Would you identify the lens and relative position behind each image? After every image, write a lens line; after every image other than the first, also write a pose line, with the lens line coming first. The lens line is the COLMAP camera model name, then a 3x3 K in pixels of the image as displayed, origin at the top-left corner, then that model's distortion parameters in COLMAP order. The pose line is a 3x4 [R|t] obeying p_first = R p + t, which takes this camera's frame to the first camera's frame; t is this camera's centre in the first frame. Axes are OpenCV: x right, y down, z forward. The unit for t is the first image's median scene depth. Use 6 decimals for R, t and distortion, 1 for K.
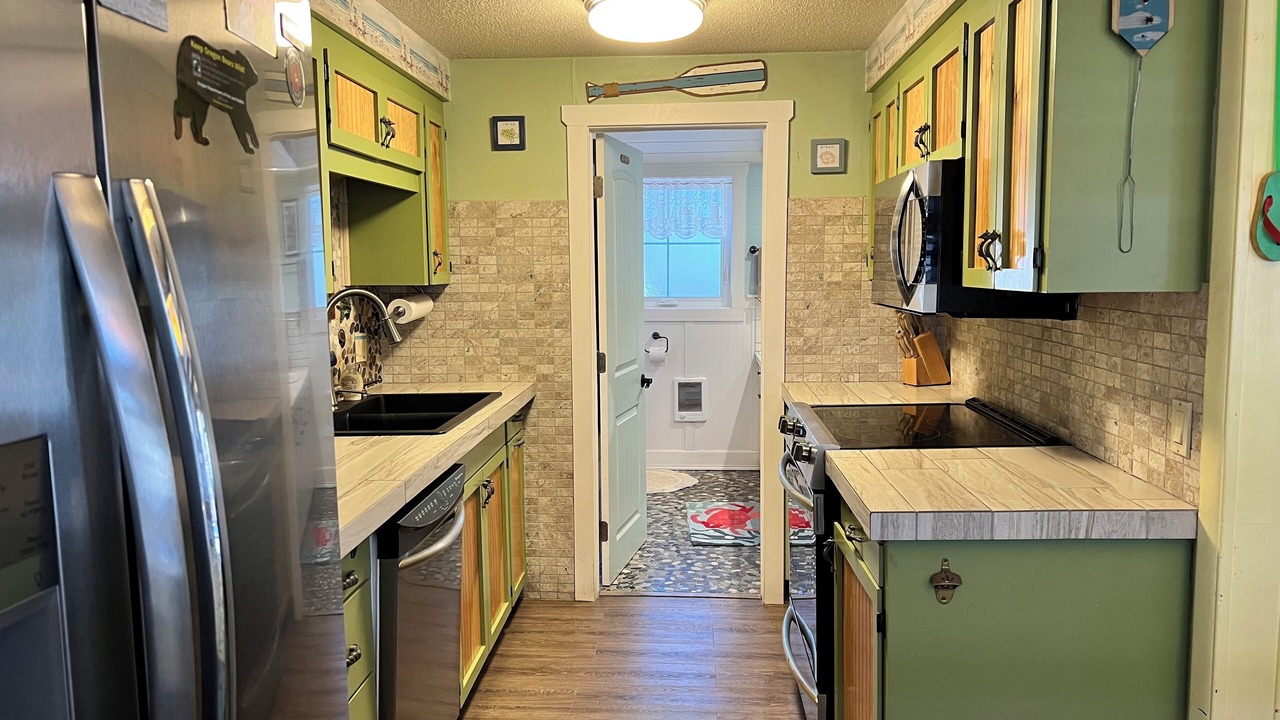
lens RADIAL K [[962.7, 0, 640.0], [0, 962.7, 361.7], [0, 0, 1]] dist [0.031355, -0.008880]
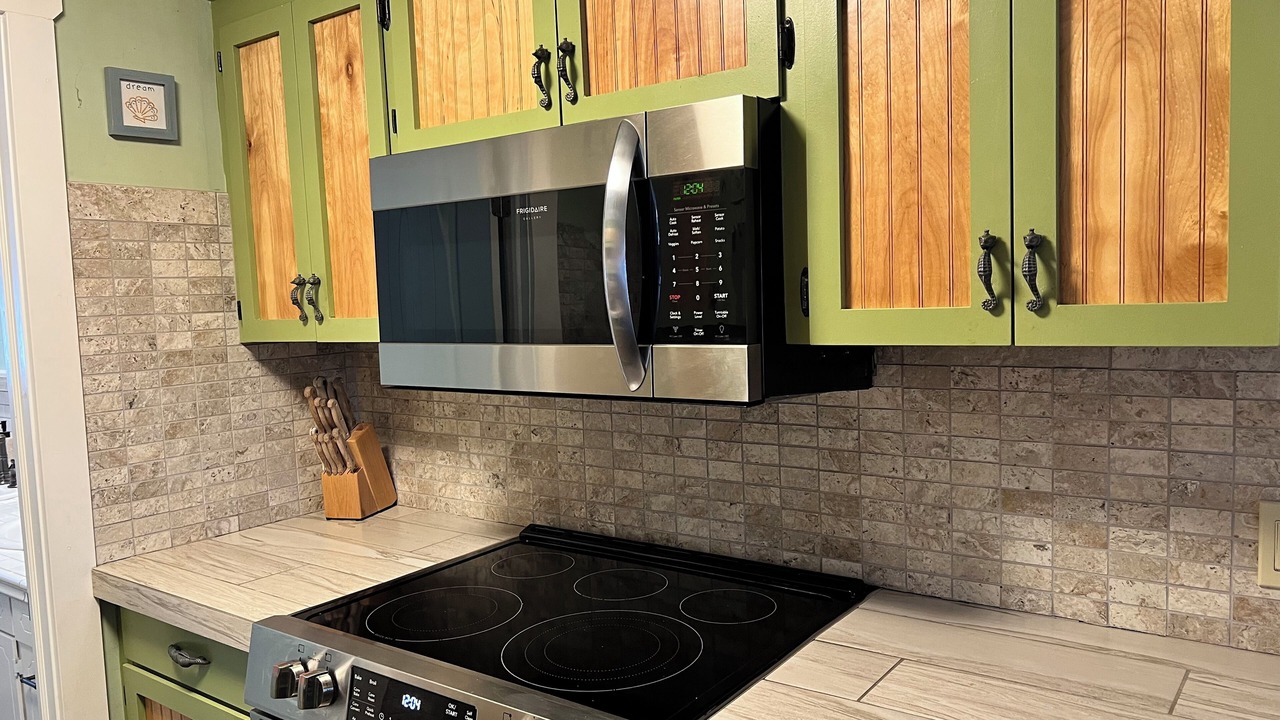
lens RADIAL K [[962.7, 0, 639.0], [0, 962.7, 360.2], [0, 0, 1]] dist [0.031355, -0.008880]
pose [[0.547765, -0.071556, 0.833566, -0.097972], [0.114657, 0.993356, 0.009928, -0.054806], [-0.828738, 0.090136, 0.552330, 0.509555]]
